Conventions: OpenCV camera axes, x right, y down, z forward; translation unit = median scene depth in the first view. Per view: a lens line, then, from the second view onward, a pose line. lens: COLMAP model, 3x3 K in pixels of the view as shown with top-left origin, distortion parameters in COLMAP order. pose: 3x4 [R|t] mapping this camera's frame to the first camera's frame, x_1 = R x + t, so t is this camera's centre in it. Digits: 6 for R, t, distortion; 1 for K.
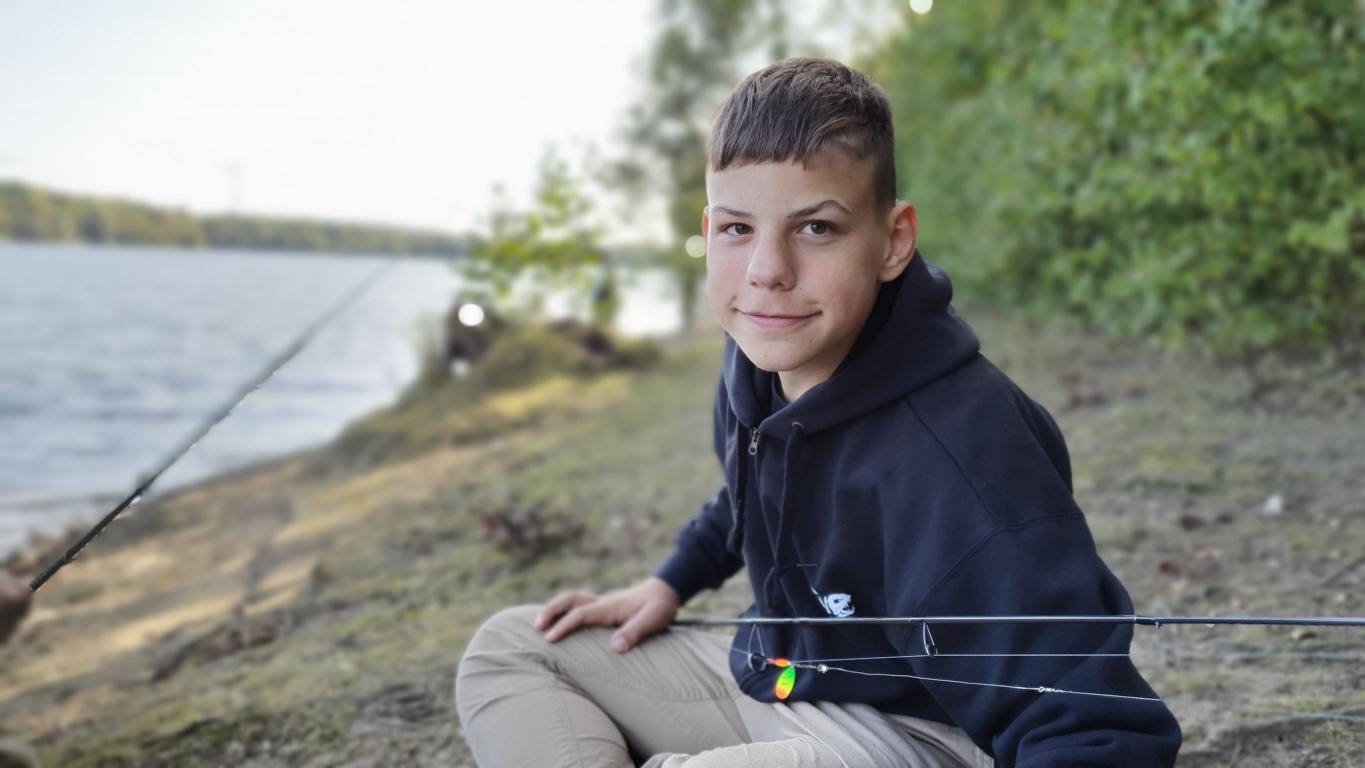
lens RADIAL K [[1046.7, 0, 690.0], [0, 1046.7, 384.0], [0, 0, 1]] dist [-0.003118, -0.005216]
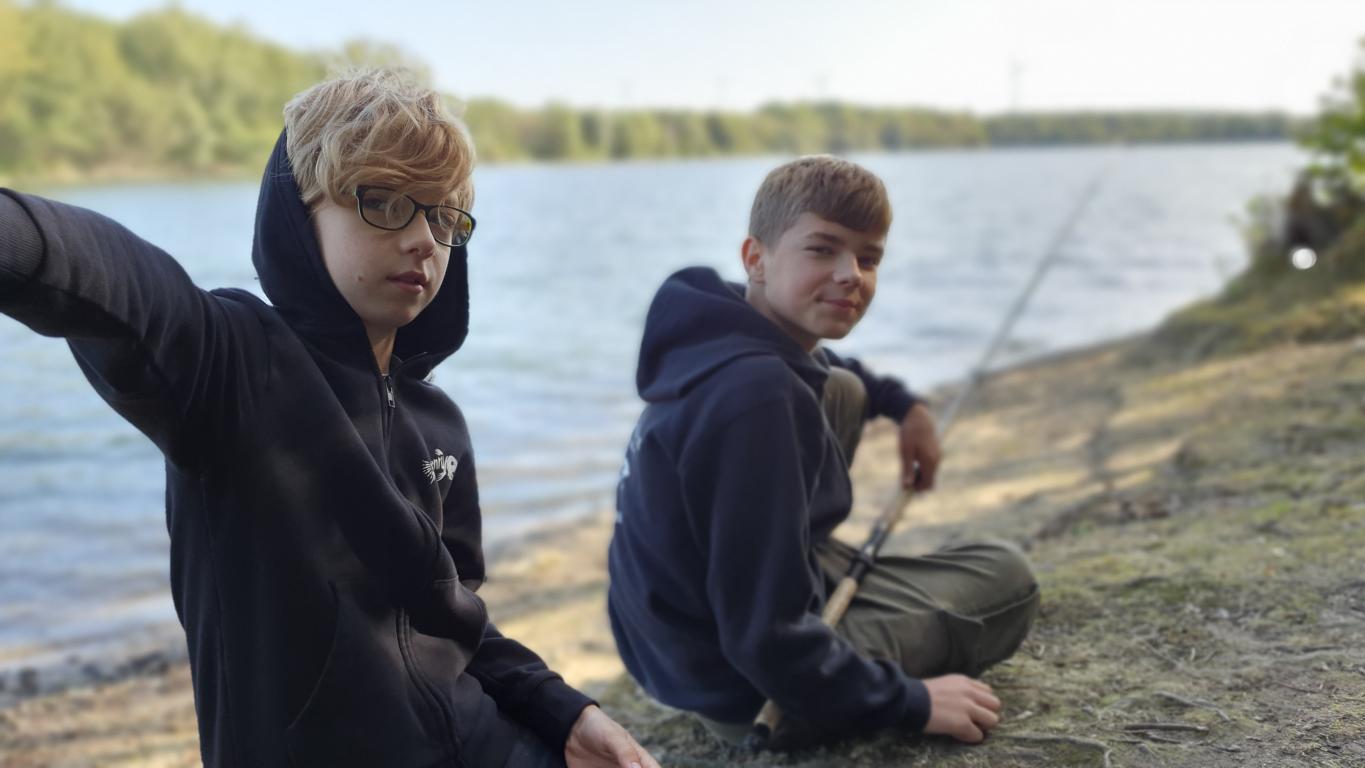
lens RADIAL K [[1046.7, 0, 682.7], [0, 1046.7, 381.7], [0, 0, 1]] dist [-0.003118, -0.005216]
pose [[0.757816, 0.073866, -0.648274, -0.055402], [-0.010971, 0.994873, 0.100533, 0.011567], [0.652376, -0.069073, 0.754741, -0.019344]]
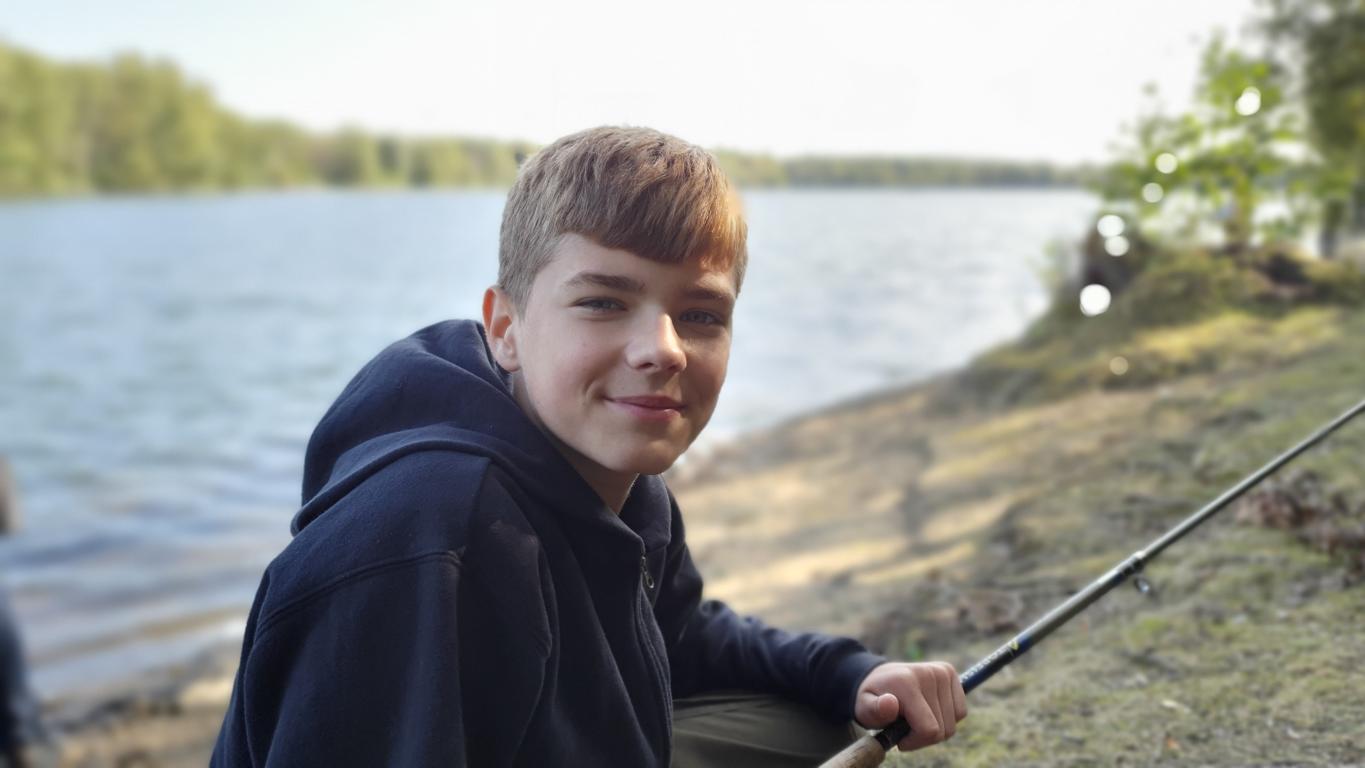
lens RADIAL K [[1046.7, 0, 646.6], [0, 1046.7, 360.5], [0, 0, 1]] dist [-0.003118, -0.005216]
pose [[0.845705, 0.045756, -0.531686, -0.106208], [-0.023536, 0.998546, 0.048497, 0.002881], [0.533132, -0.028500, 0.845552, 0.083113]]
